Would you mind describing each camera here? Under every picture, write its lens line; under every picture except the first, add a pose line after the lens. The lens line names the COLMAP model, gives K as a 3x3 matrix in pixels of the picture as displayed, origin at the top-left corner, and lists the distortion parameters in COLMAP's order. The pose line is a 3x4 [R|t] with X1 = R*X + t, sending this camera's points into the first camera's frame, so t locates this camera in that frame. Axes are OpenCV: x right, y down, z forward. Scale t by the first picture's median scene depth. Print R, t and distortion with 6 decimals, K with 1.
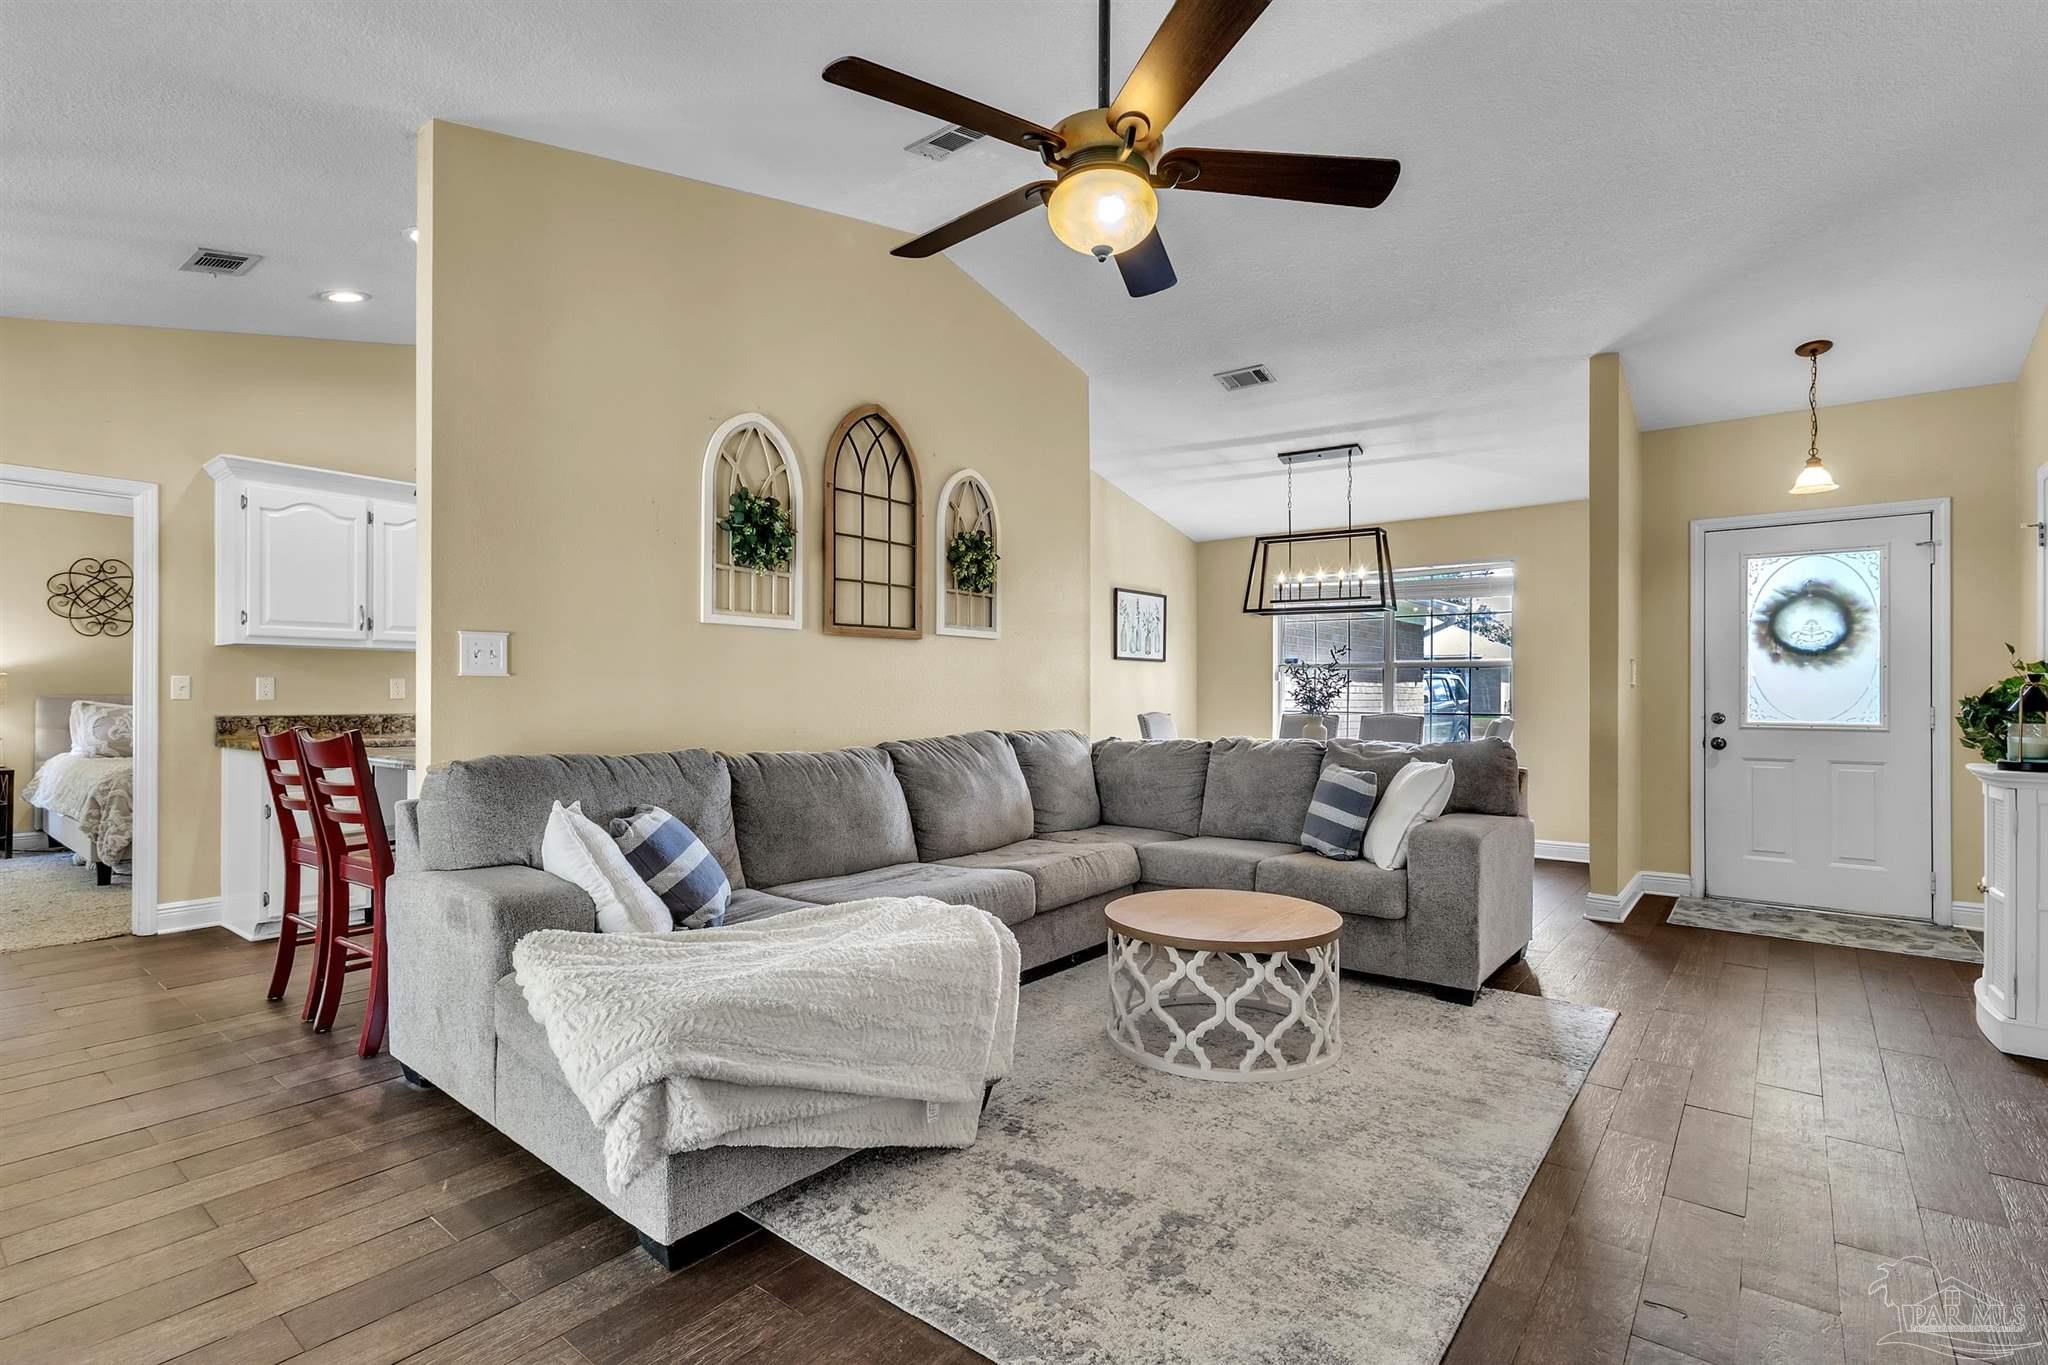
lens RADIAL K [[962.4, 0, 1022.7], [0, 962.4, 688.6], [0, 0, 1]] dist [0.003634, 0.000076]
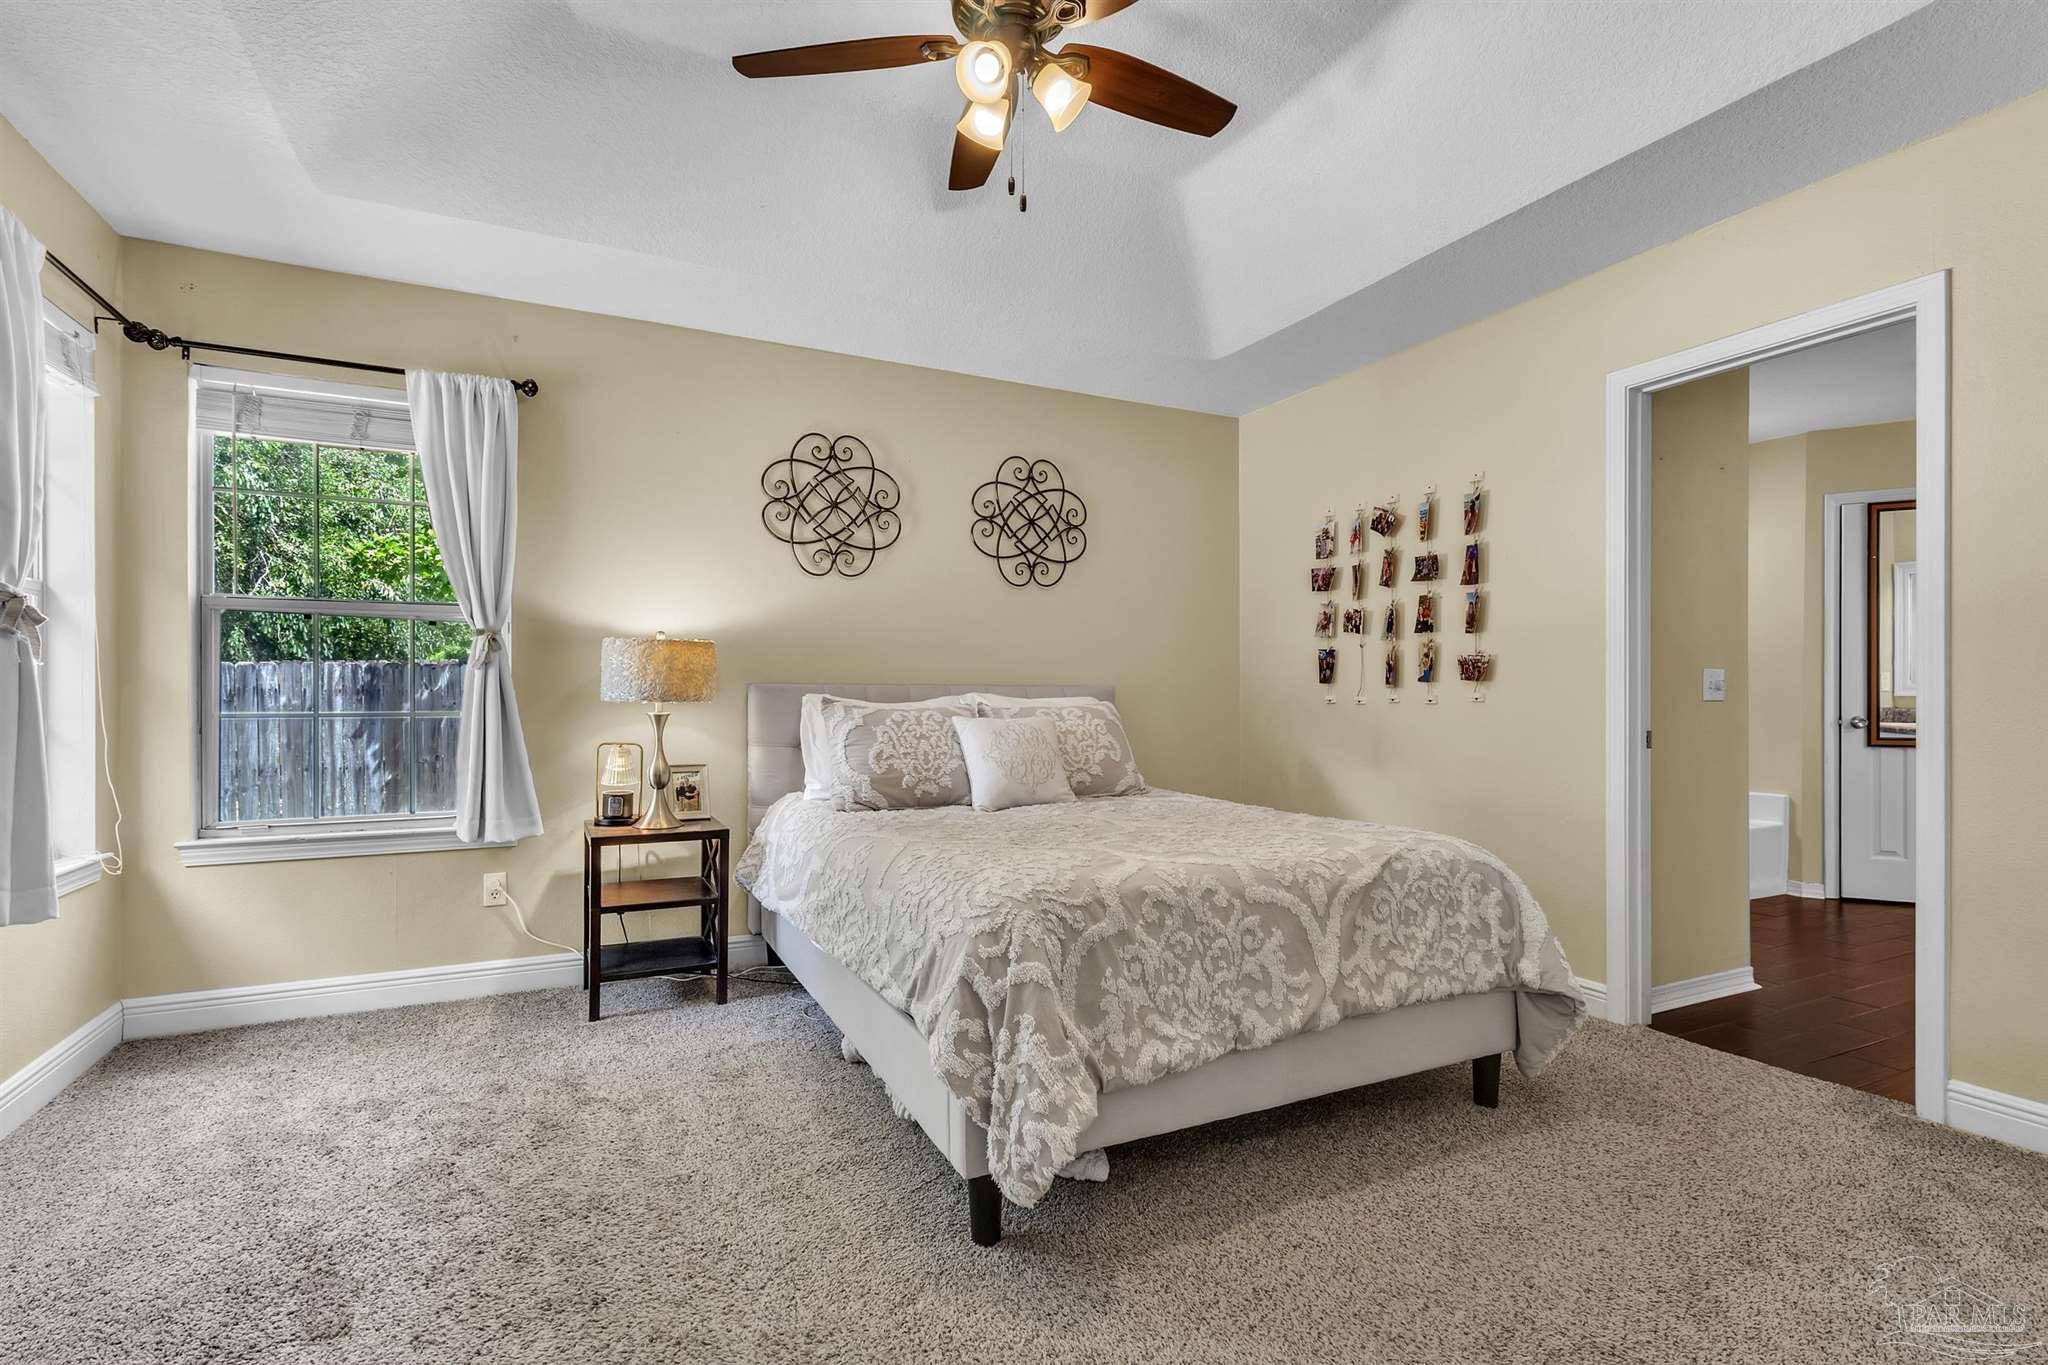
lens RADIAL K [[962.4, 0, 1018.4], [0, 962.4, 695.6], [0, 0, 1]] dist [0.003634, 0.000076]
pose [[0.903449, -0.002396, -0.428689, -0.656313], [0.004774, 0.999979, 0.004473, 0.011647], [0.428669, -0.006088, 0.903441, 0.579456]]
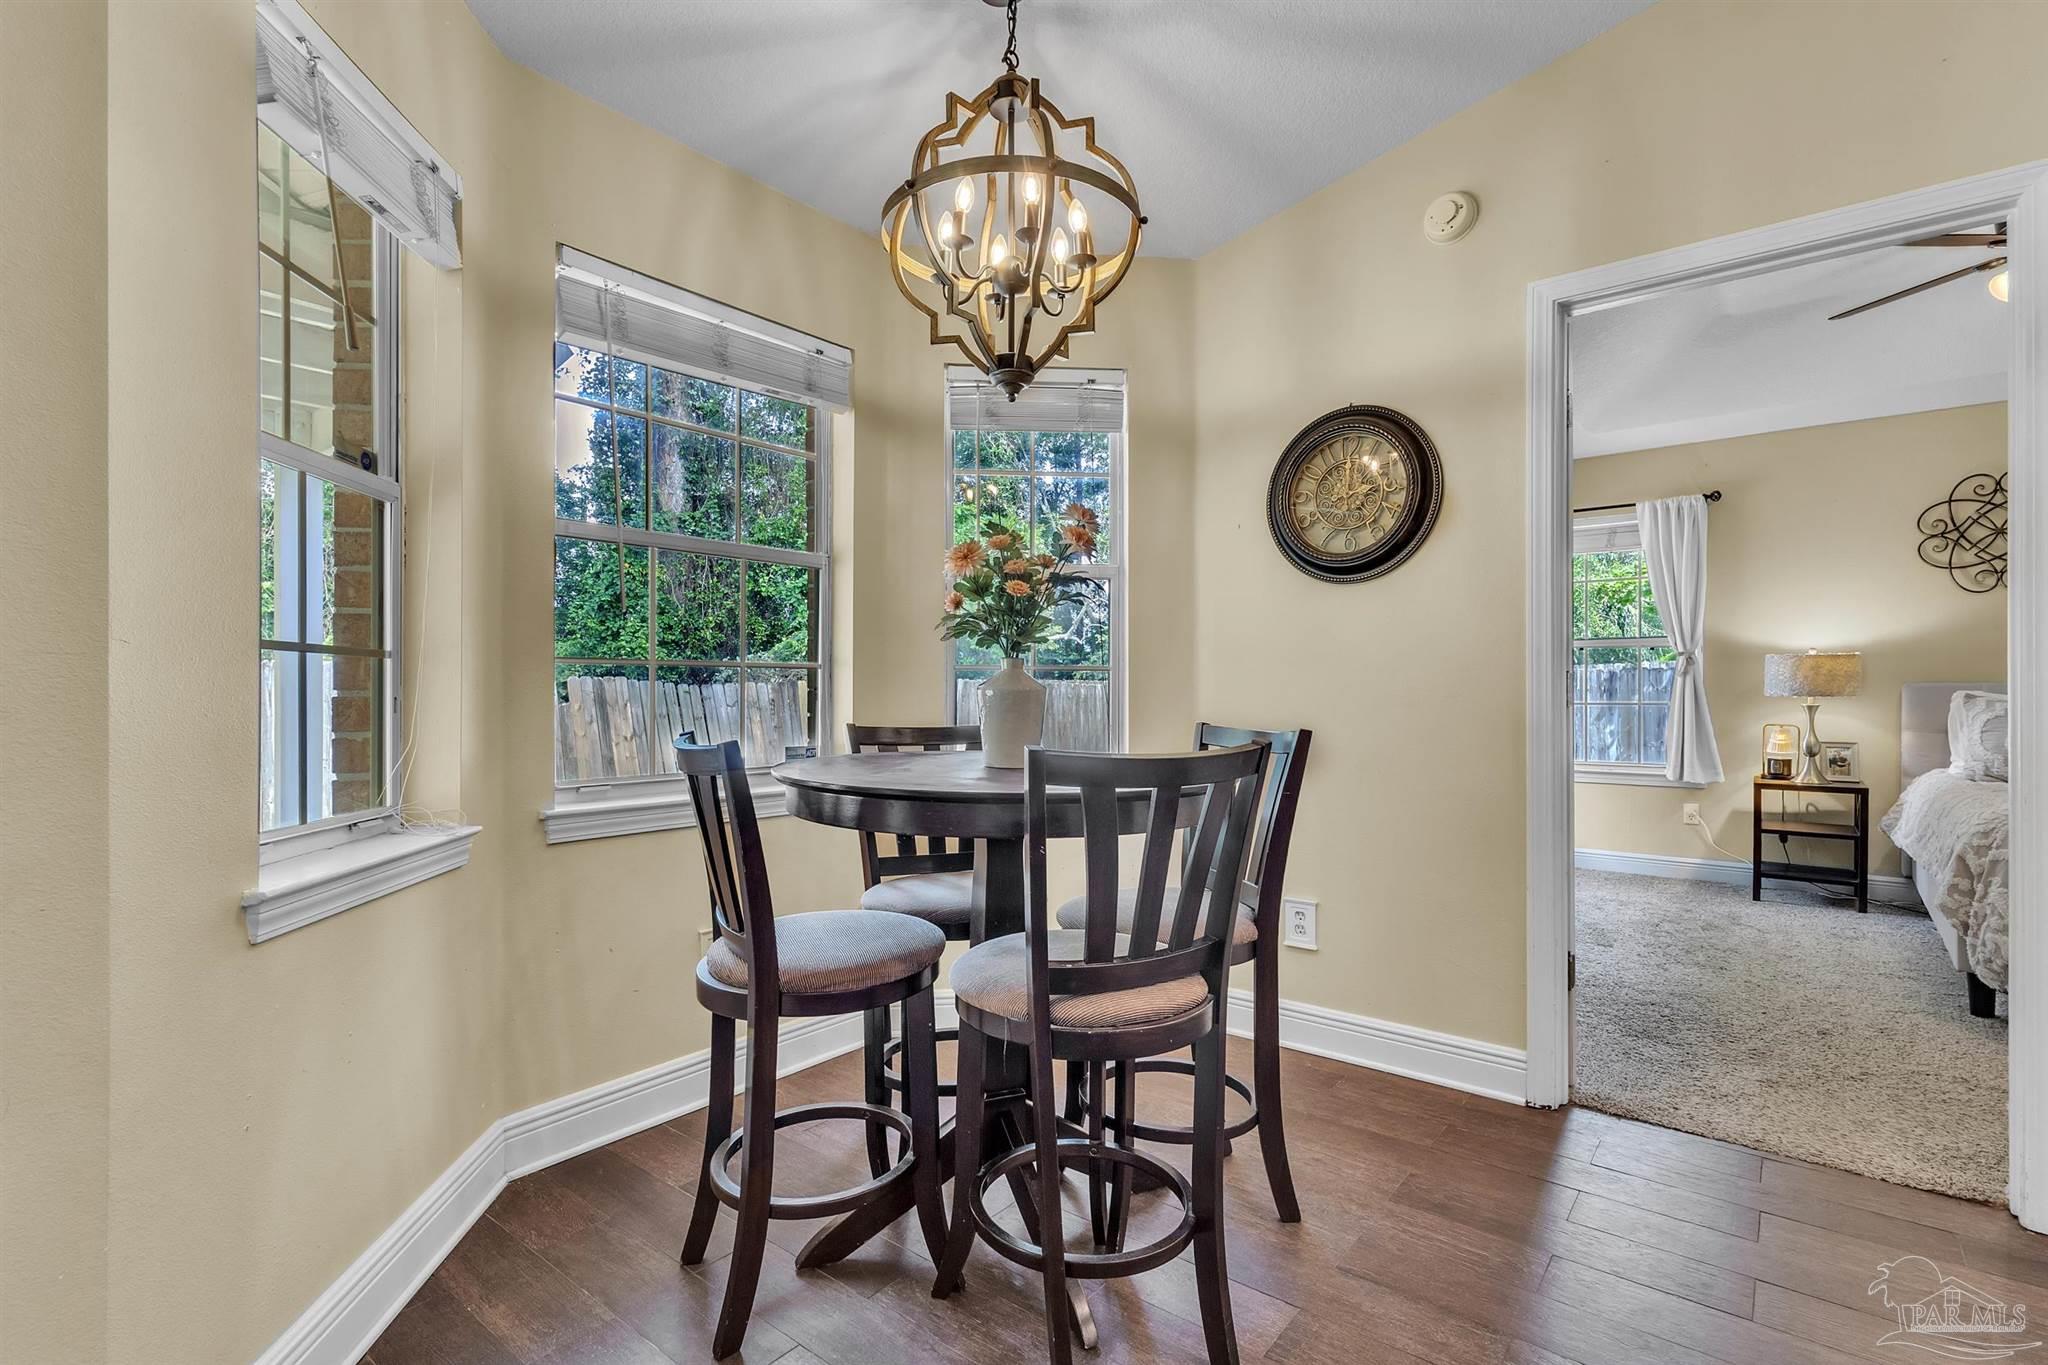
lens RADIAL K [[962.4, 0, 1019.2], [0, 962.4, 695.4], [0, 0, 1]] dist [0.003634, 0.000076]
pose [[-0.009414, -0.000073, -0.999956, -0.317023], [0.005281, 0.999986, -0.000122, 0.012267], [0.999942, -0.005282, -0.009414, 0.368244]]
